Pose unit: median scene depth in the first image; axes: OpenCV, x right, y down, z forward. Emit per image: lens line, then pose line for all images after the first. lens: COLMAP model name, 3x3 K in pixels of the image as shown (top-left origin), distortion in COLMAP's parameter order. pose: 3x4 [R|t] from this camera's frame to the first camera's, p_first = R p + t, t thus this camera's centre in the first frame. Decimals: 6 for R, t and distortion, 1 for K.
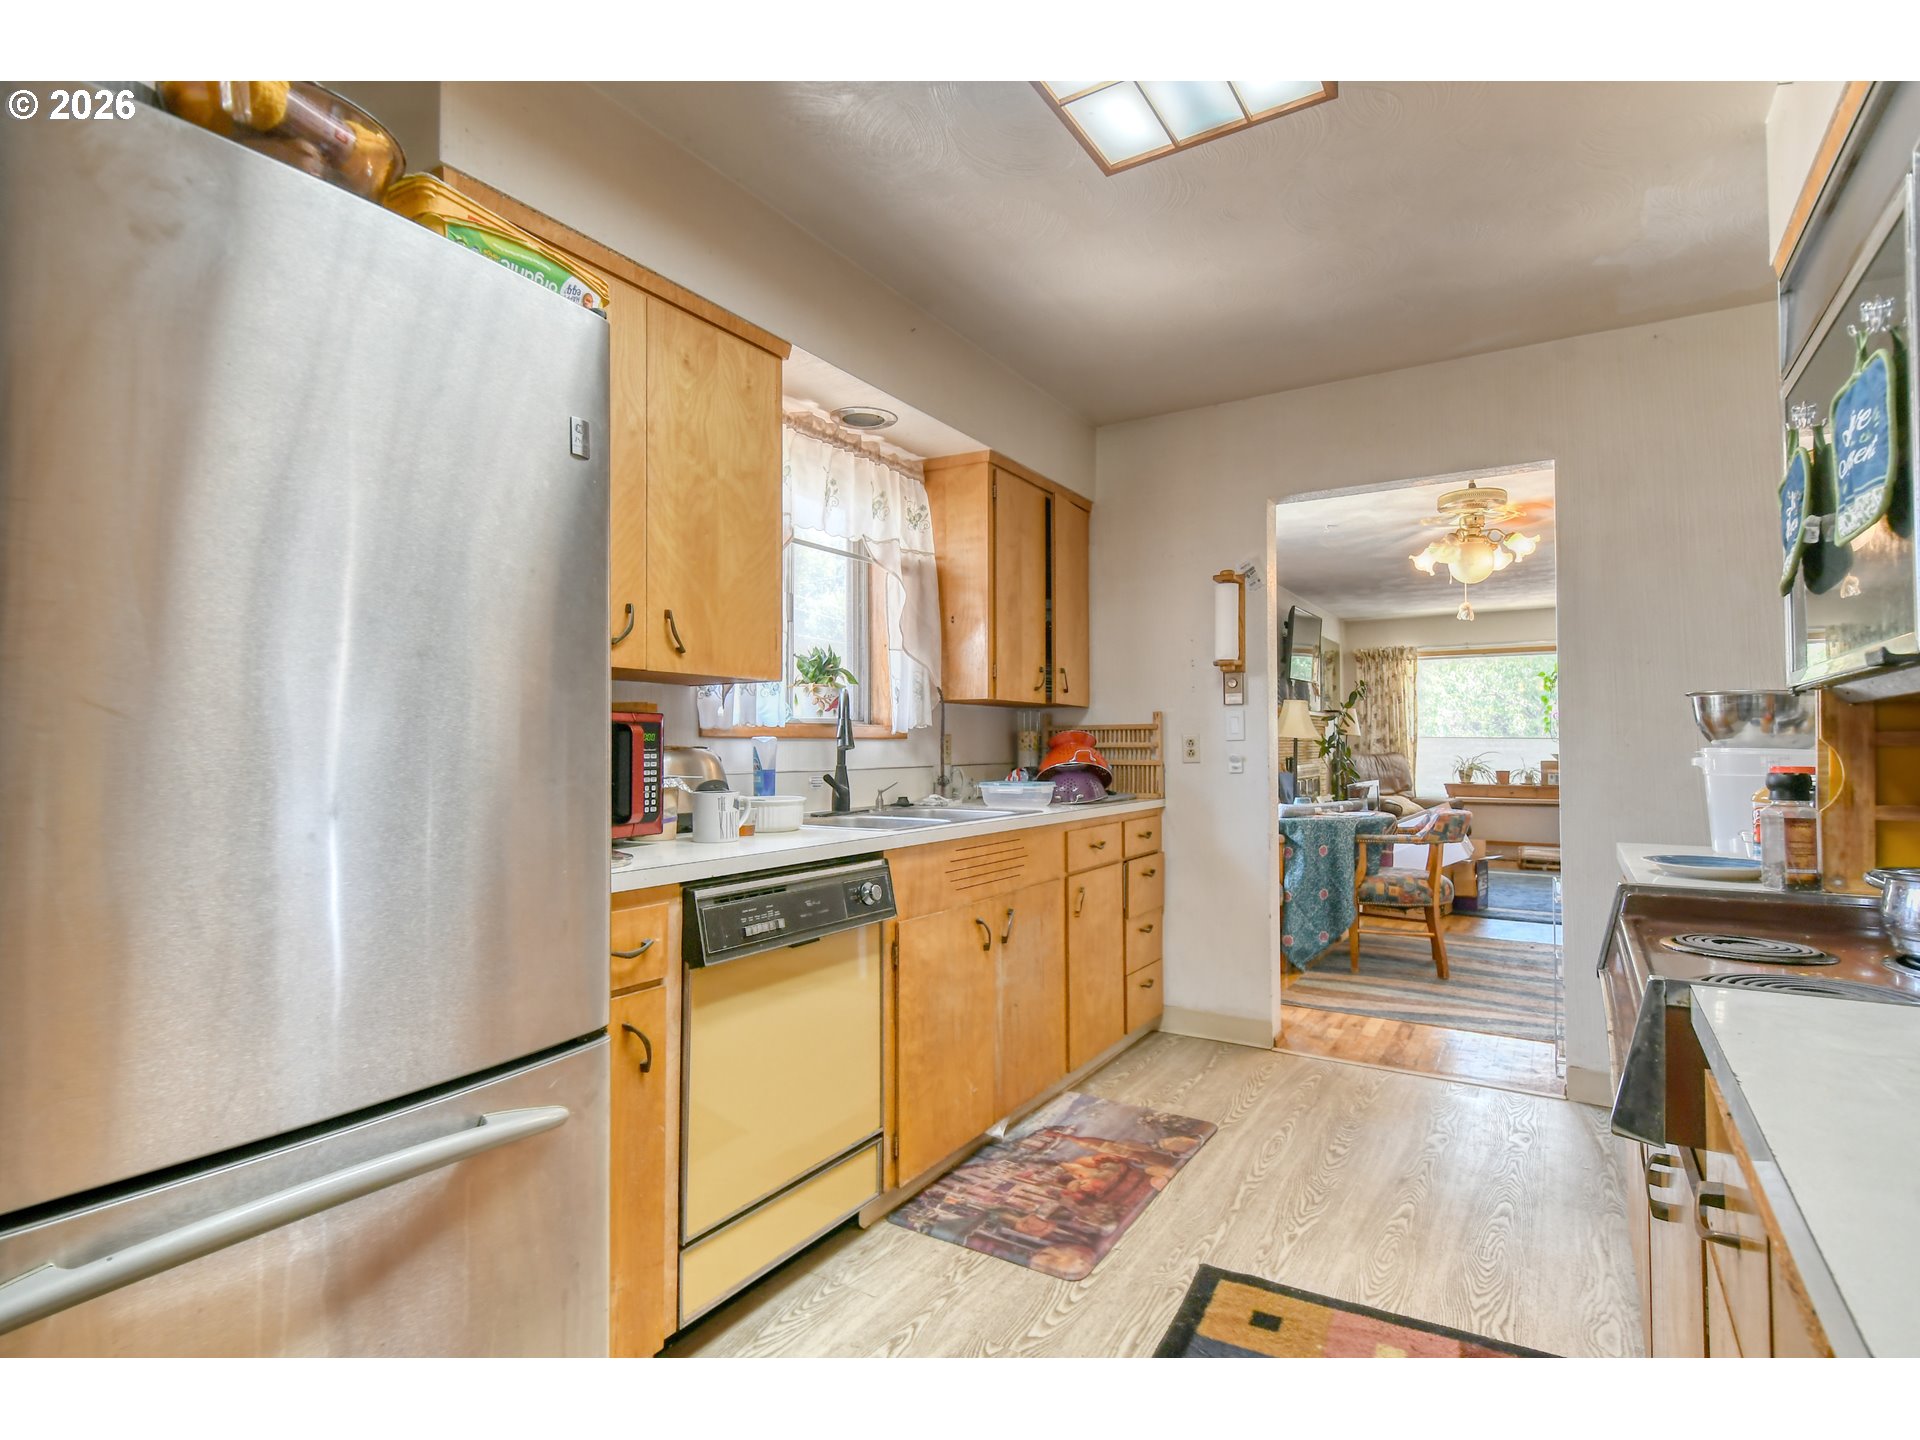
lens RADIAL K [[975.2, 0, 958.4], [0, 975.2, 719.4], [0, 0, 1]] dist [-0.002373, -0.003107]
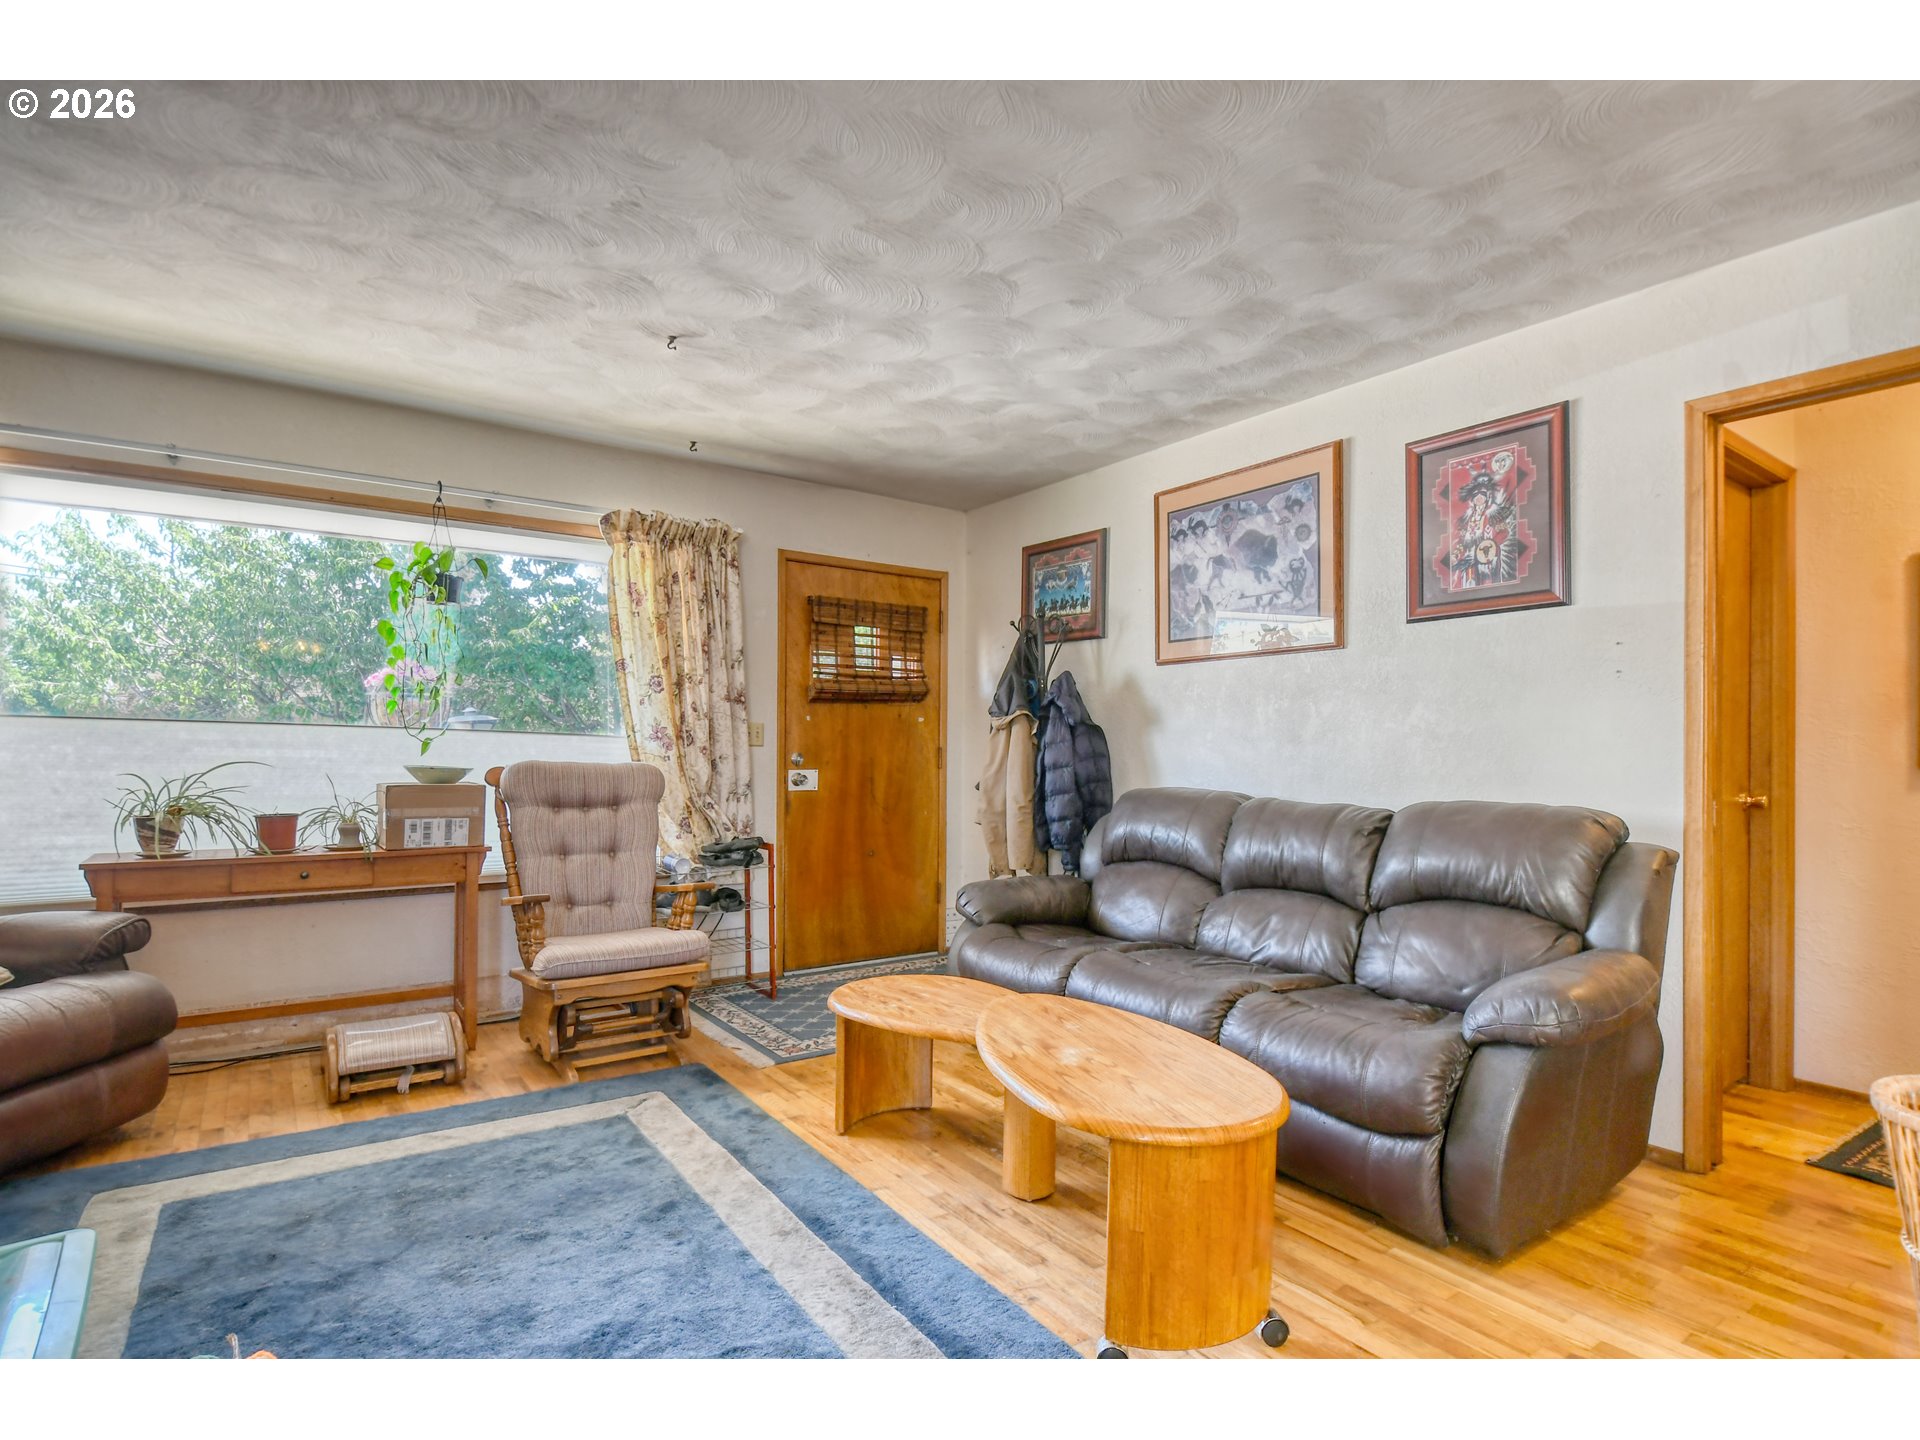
lens RADIAL K [[975.2, 0, 961.8], [0, 975.2, 727.9], [0, 0, 1]] dist [-0.002373, -0.003107]
pose [[0.381792, 0.022733, 0.923969, 0.322851], [-0.032105, 0.999420, -0.011323, 0.016603], [-0.923690, -0.025341, 0.382301, 0.630465]]
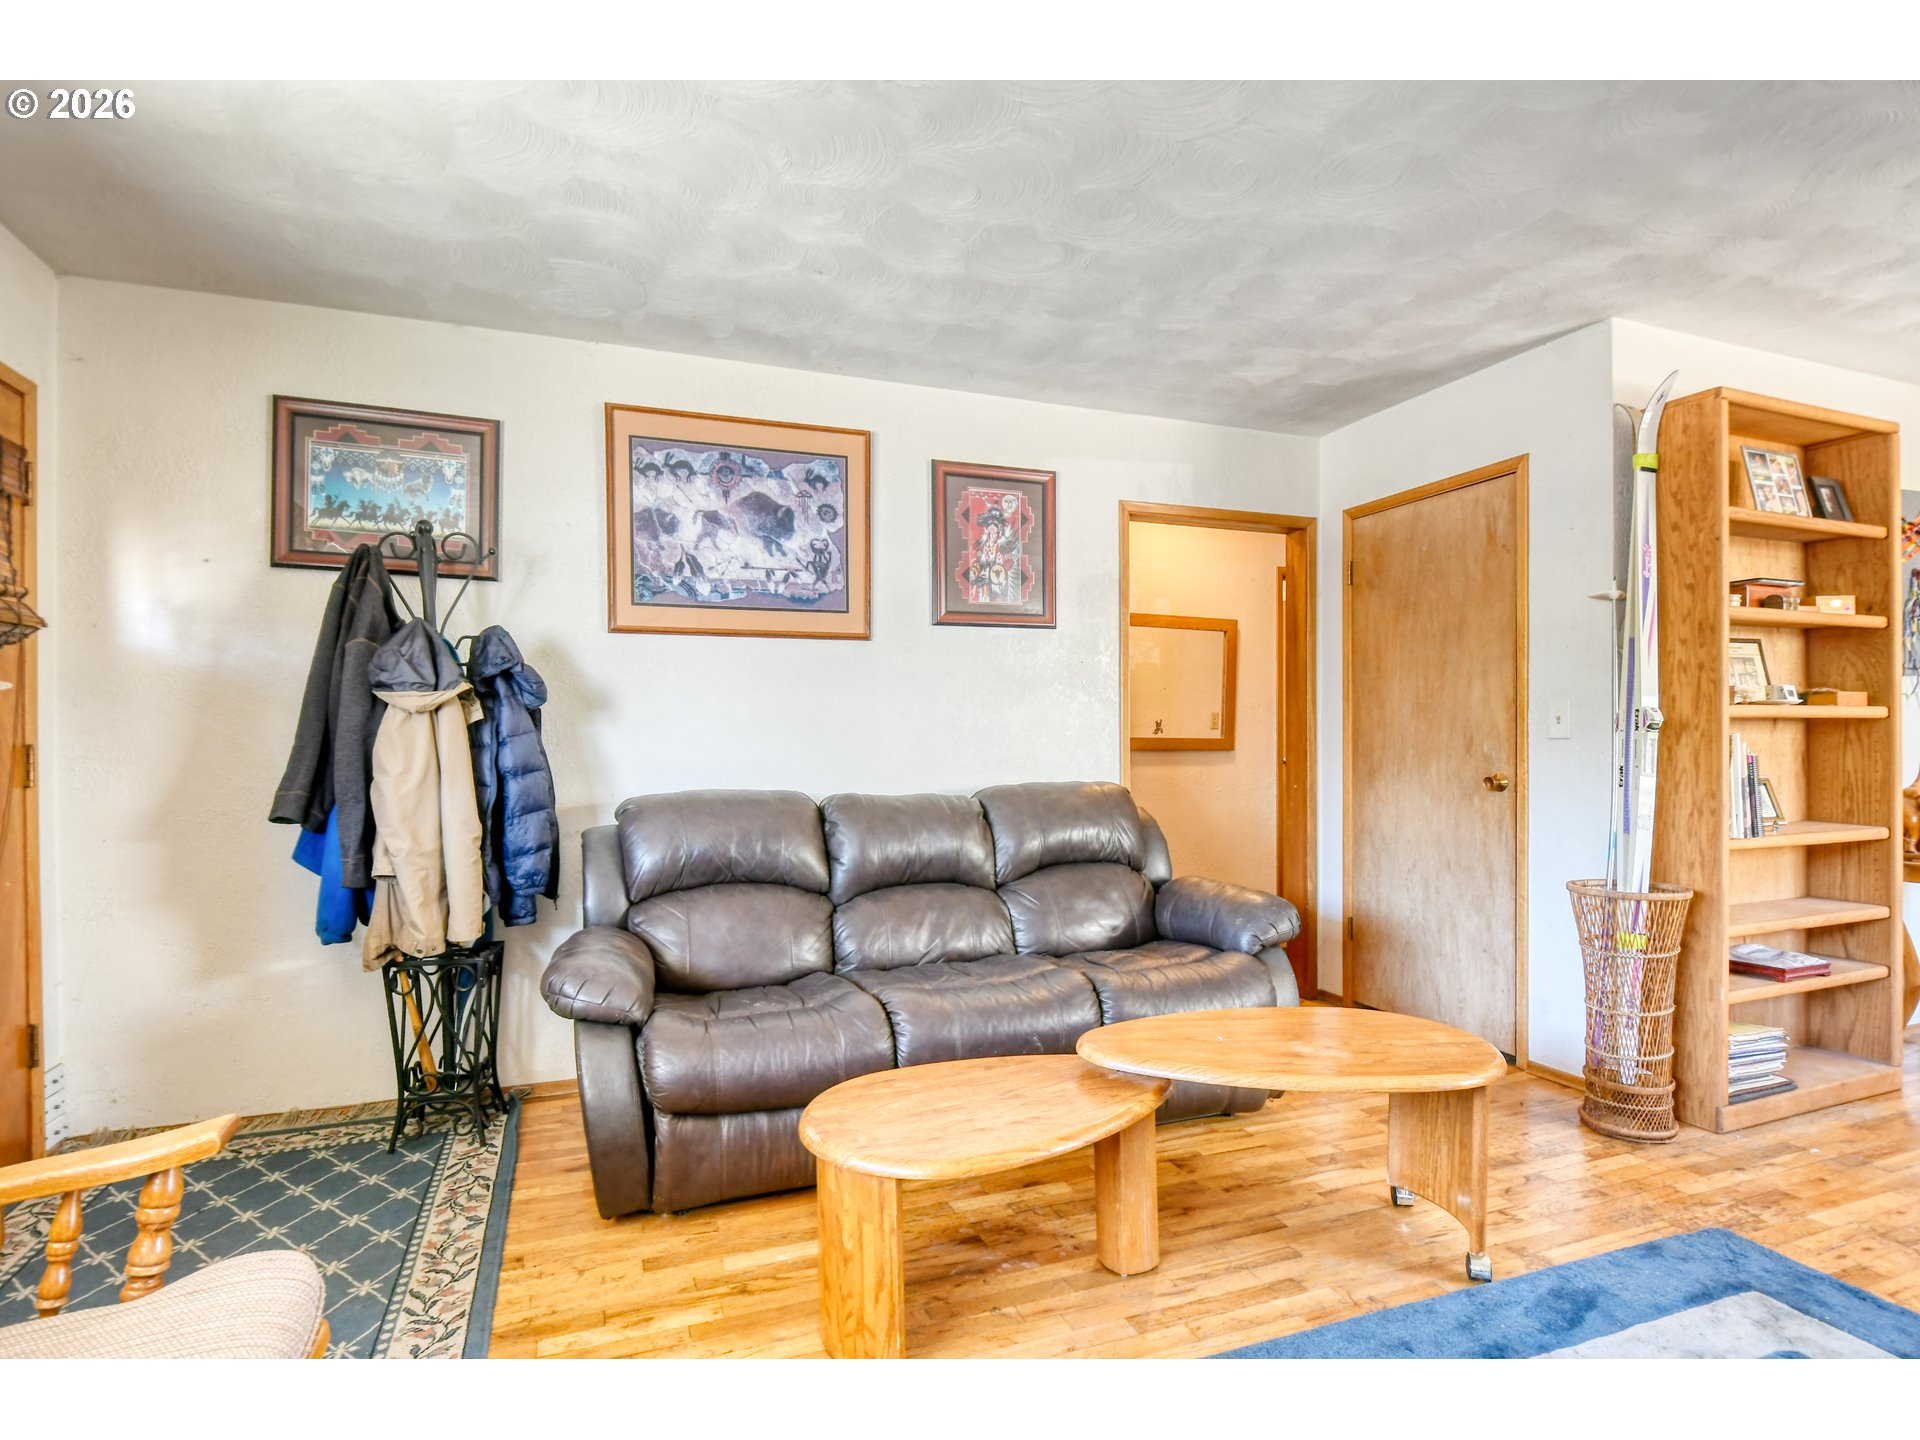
lens RADIAL K [[975.2, 0, 961.0], [0, 975.2, 737.5], [0, 0, 1]] dist [-0.002373, -0.003107]
pose [[-0.798138, 0.008912, 0.602408, 0.653334], [-0.011794, 0.999468, -0.030413, 0.036017], [-0.602359, -0.031379, -0.797609, 1.268704]]
